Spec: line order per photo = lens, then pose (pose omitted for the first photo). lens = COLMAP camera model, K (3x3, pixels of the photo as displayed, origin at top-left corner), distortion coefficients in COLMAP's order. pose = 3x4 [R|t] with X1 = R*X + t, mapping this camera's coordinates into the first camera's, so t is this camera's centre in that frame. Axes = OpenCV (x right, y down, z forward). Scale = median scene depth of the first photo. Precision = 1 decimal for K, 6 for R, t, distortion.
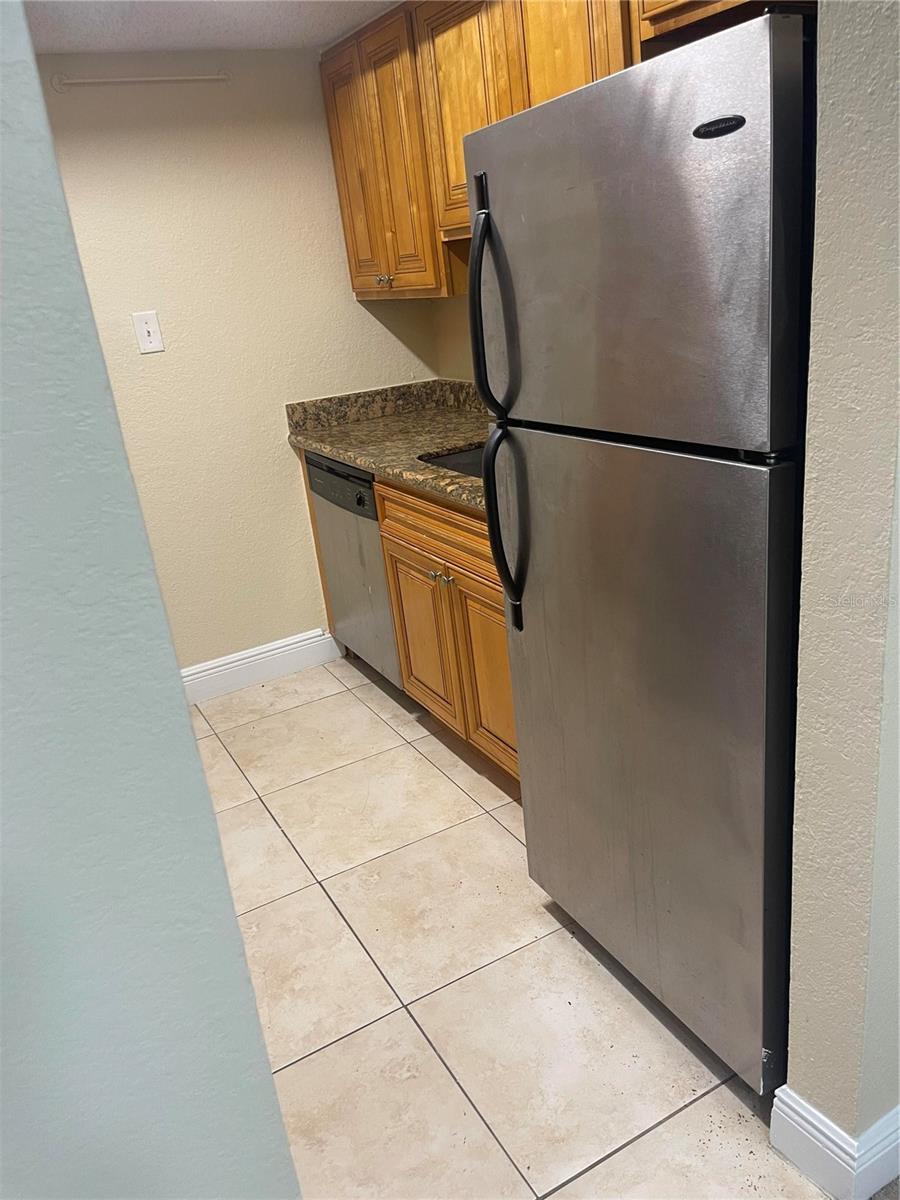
lens RADIAL K [[898.9, 0, 450.0], [0, 898.9, 600.0], [0, 0, 1]] dist [0.000107, -0.001235]
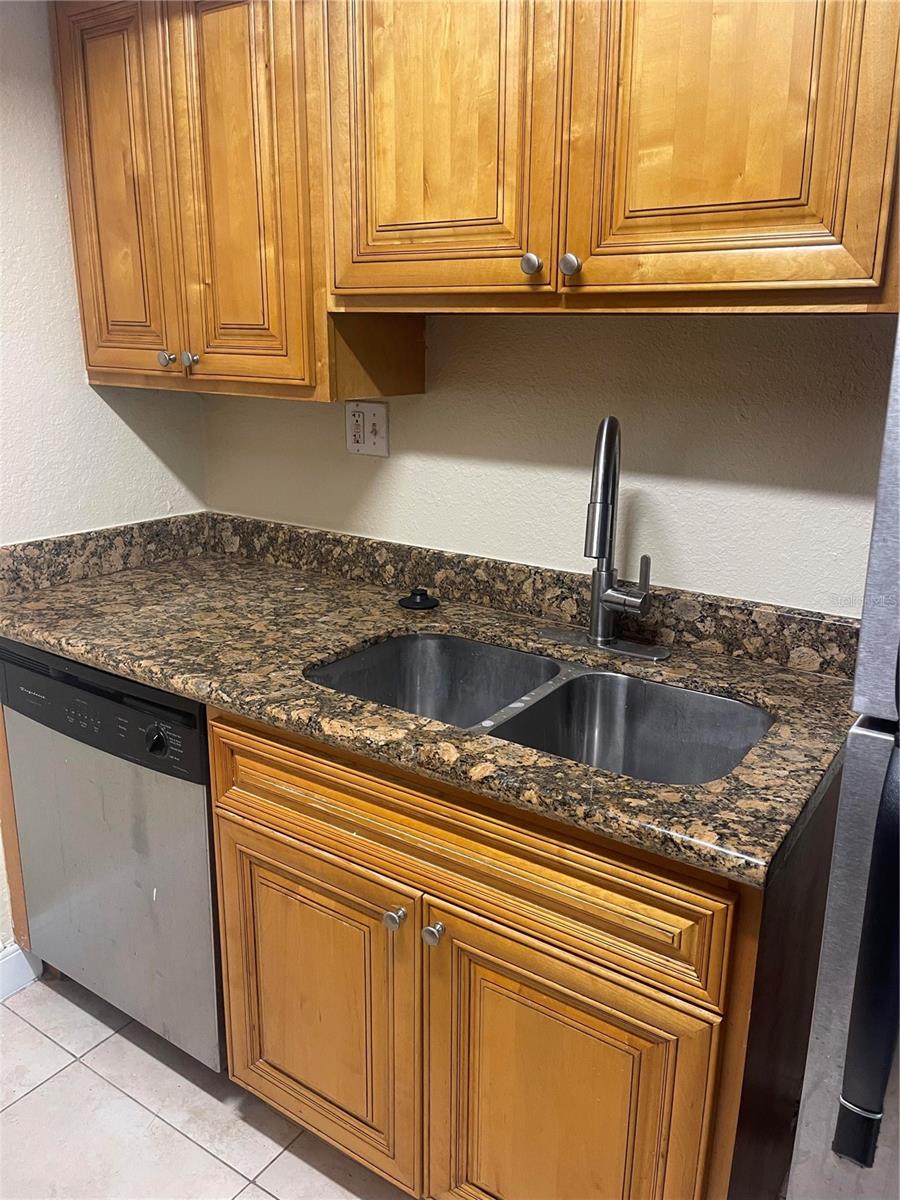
lens RADIAL K [[890.7, 0, 443.3], [0, 890.7, 568.3], [0, 0, 1]] dist [0.084173, -0.130250]
pose [[0.879677, 0.000347, 0.475572, -0.199361], [0.061505, 0.991519, -0.114490, -0.138339], [-0.471578, 0.129964, 0.872195, 0.411070]]
